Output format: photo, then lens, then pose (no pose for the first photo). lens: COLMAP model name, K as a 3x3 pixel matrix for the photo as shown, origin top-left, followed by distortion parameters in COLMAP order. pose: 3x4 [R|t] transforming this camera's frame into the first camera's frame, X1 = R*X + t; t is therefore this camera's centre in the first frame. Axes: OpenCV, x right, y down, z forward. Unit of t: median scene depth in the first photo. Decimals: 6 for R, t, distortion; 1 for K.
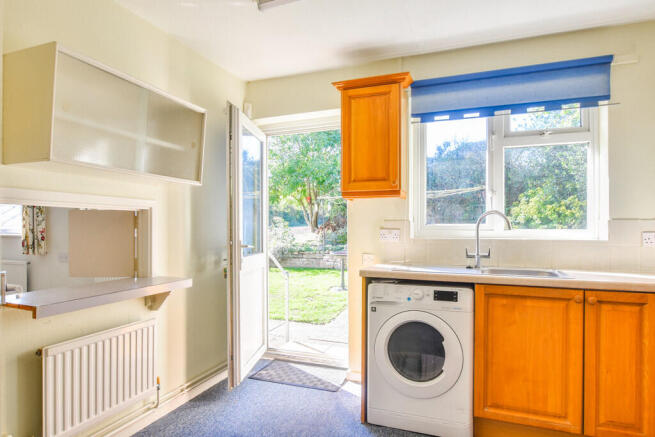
lens RADIAL K [[387.7, 0, 328.0], [0, 387.7, 228.6], [0, 0, 1]] dist [-0.002192, 0.000589]
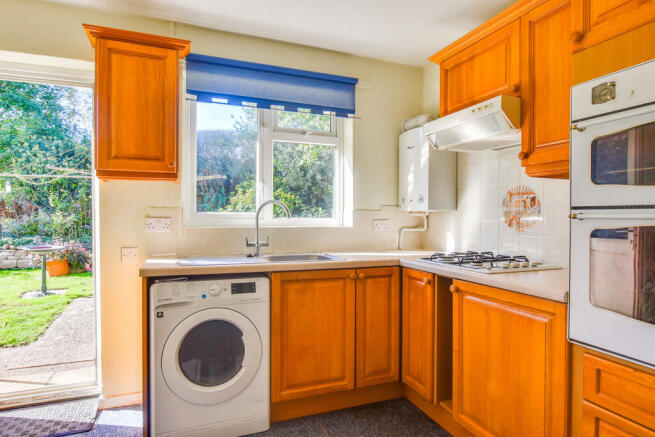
lens RADIAL K [[377.3, 0, 327.5], [0, 377.3, 218.5], [0, 0, 1]] dist [-0.001918, 0.001159]
pose [[0.736814, -0.003096, 0.676089, -0.148684], [-0.001611, 0.999979, 0.006335, -0.003362], [-0.676094, -0.005757, 0.736793, 0.149217]]
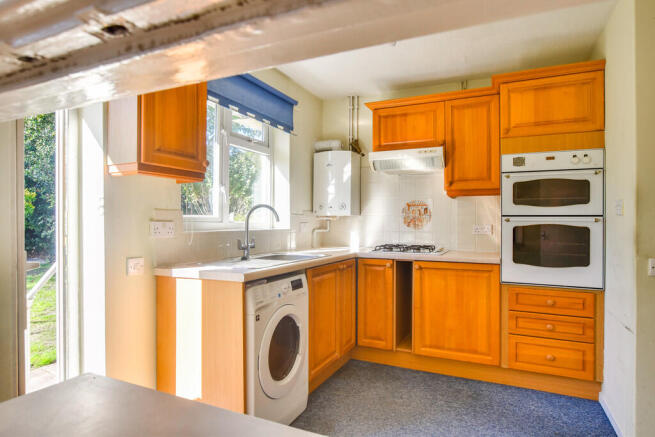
lens RADIAL K [[377.3, 0, 327.5], [0, 377.3, 218.5], [0, 0, 1]] dist [-0.001918, 0.001159]
pose [[0.068109, 0.004247, 0.997669, -0.619486], [-0.002664, 0.999988, -0.004075, -0.002210], [-0.997674, -0.002380, 0.068120, 0.724652]]
